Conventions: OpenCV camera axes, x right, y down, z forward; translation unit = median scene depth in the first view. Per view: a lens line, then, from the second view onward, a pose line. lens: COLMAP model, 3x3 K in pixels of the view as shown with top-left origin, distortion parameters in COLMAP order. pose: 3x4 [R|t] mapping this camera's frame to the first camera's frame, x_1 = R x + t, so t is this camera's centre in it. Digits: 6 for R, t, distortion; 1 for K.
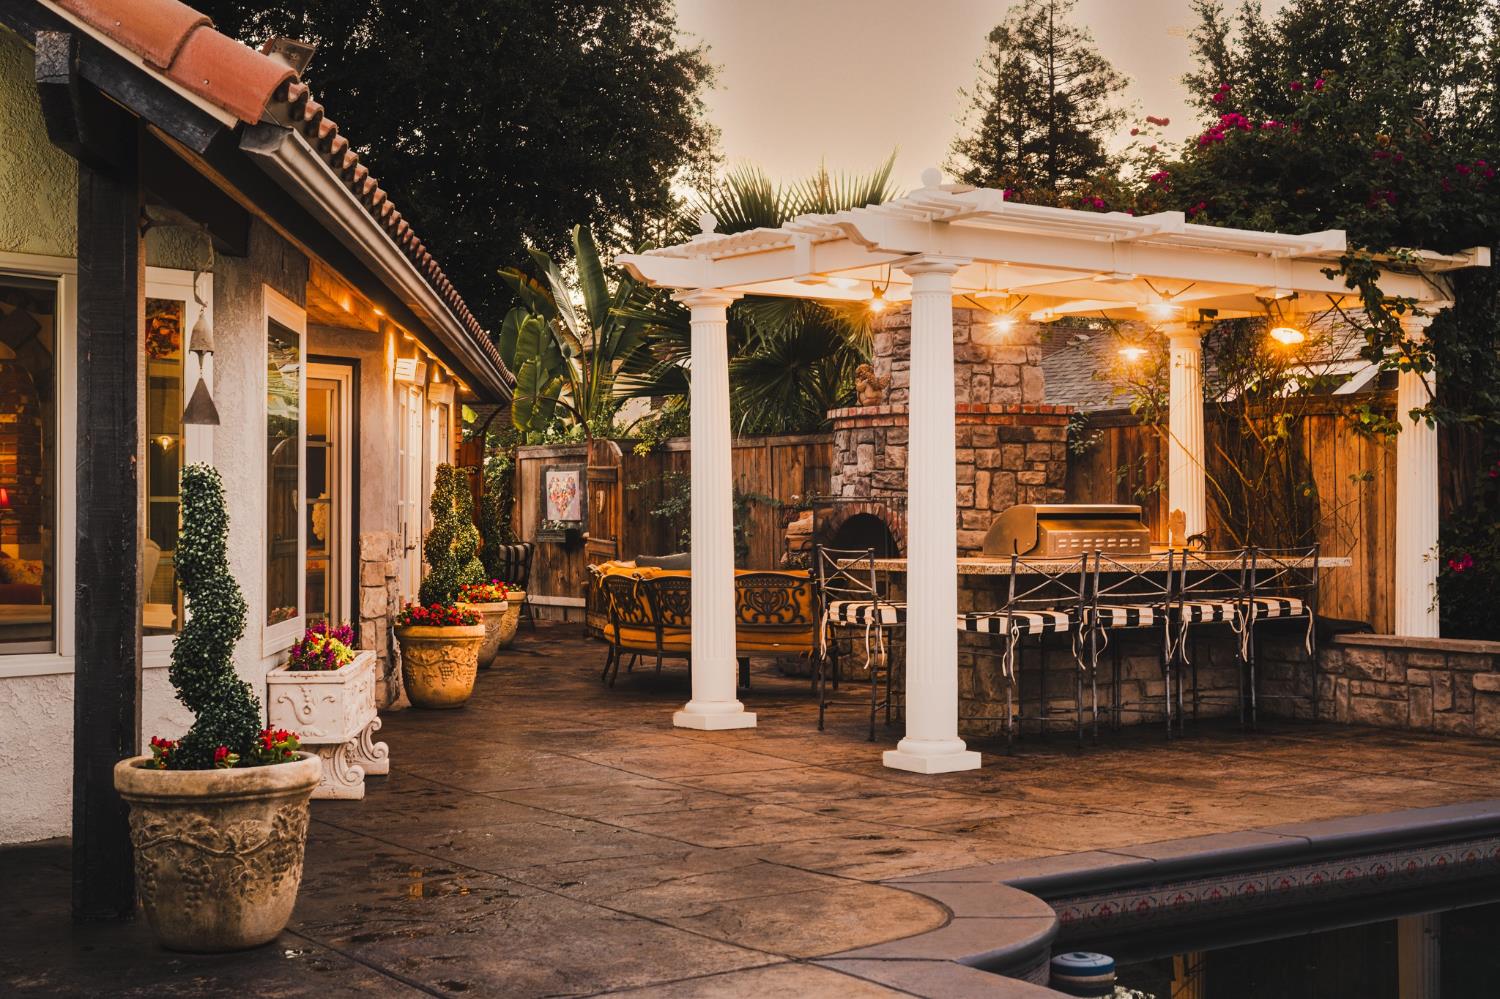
lens RADIAL K [[2159.1, 0, 750.0], [0, 2159.1, 438.3], [0, 0, 1]] dist [-0.011650, 0.039188]
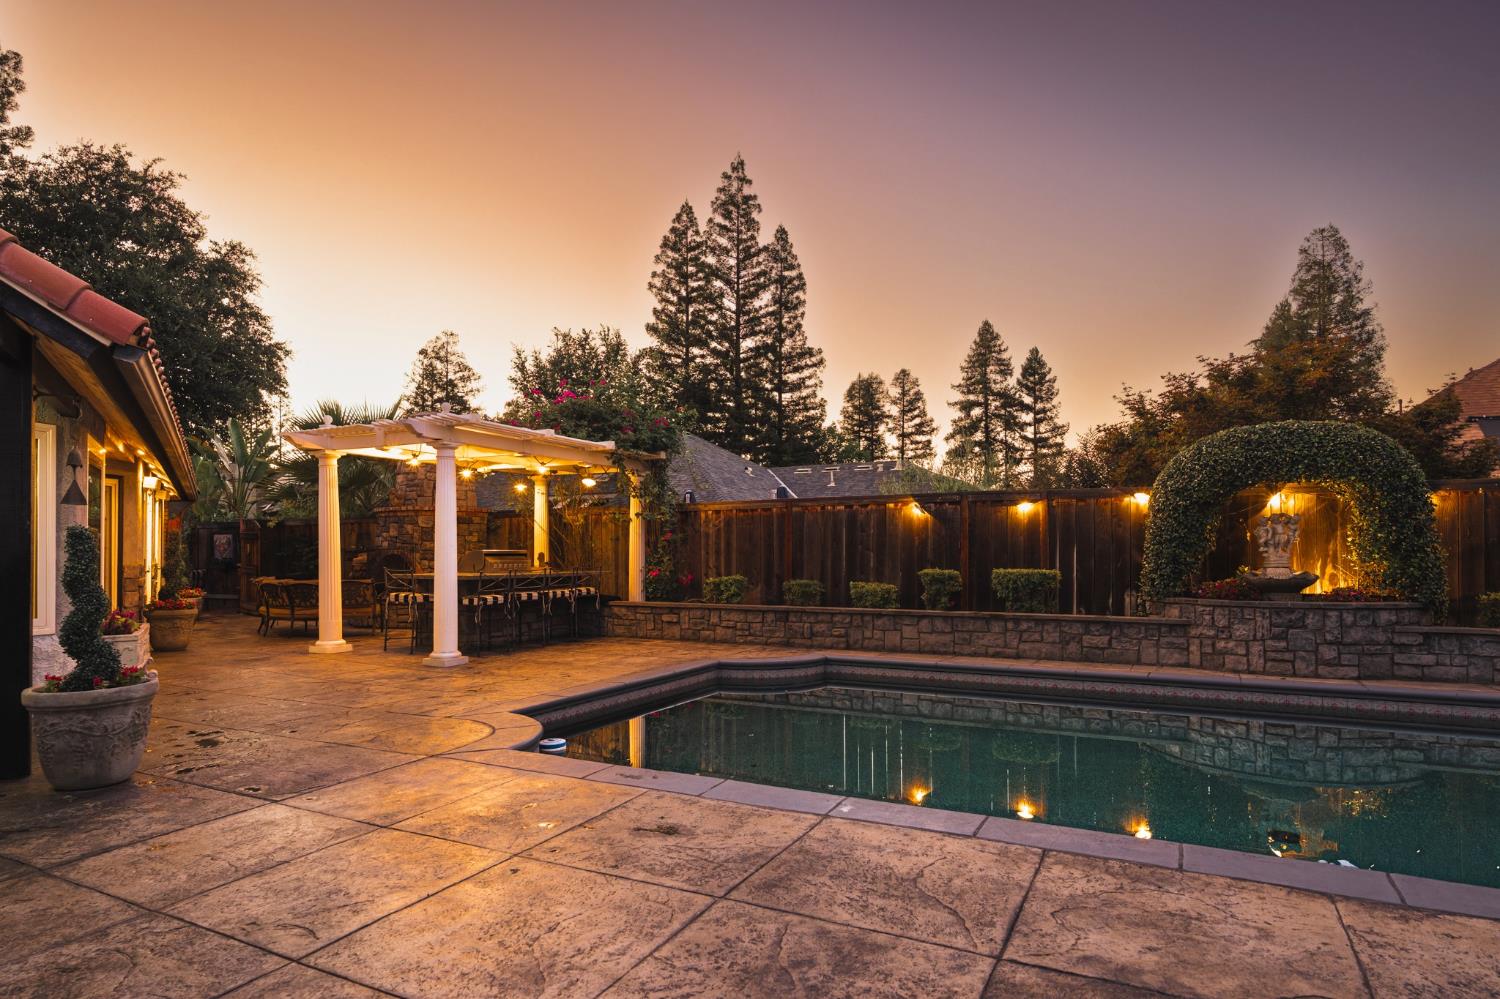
lens RADIAL K [[849.0, 0, 748.4], [0, 849.0, 529.0], [0, 0, 1]] dist [0.005151, -0.000700]
pose [[0.876983, 0.012694, 0.480354, -0.060897], [-0.014692, 0.999892, 0.000400, 0.003469], [-0.480297, -0.007408, 0.877075, 0.049007]]
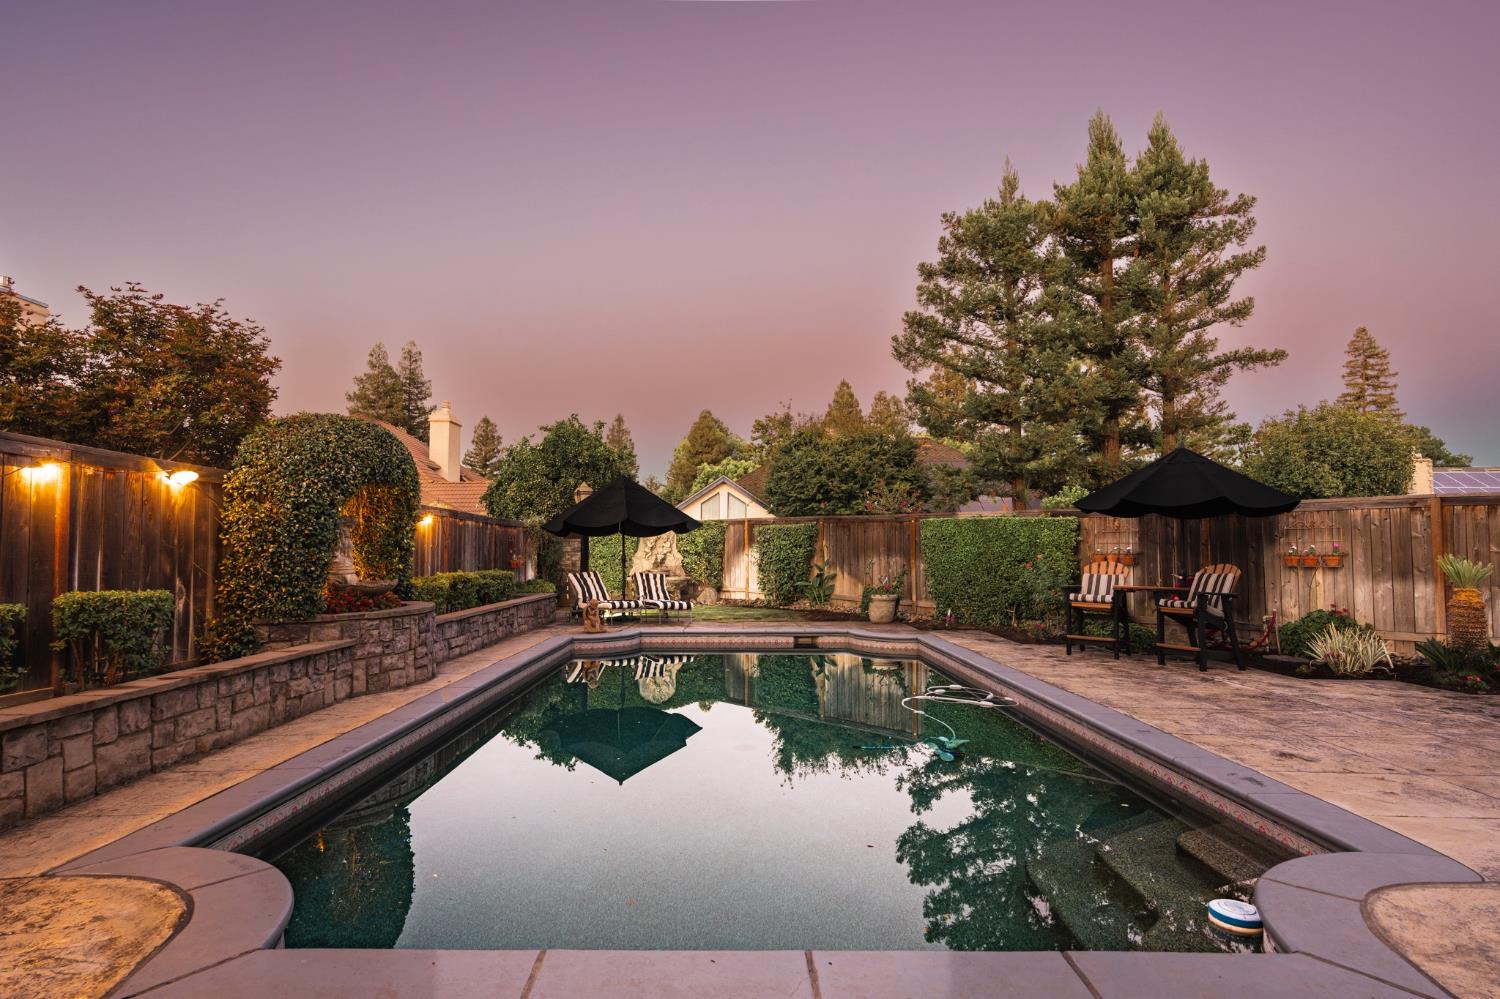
lens RADIAL K [[849.0, 0, 748.4], [0, 849.0, 529.0], [0, 0, 1]] dist [0.005151, -0.000700]
pose [[-0.838678, 0.019177, 0.544290, 0.071382], [-0.011189, 0.998562, -0.052423, 0.029019], [-0.544513, -0.050056, -0.837258, 0.938834]]
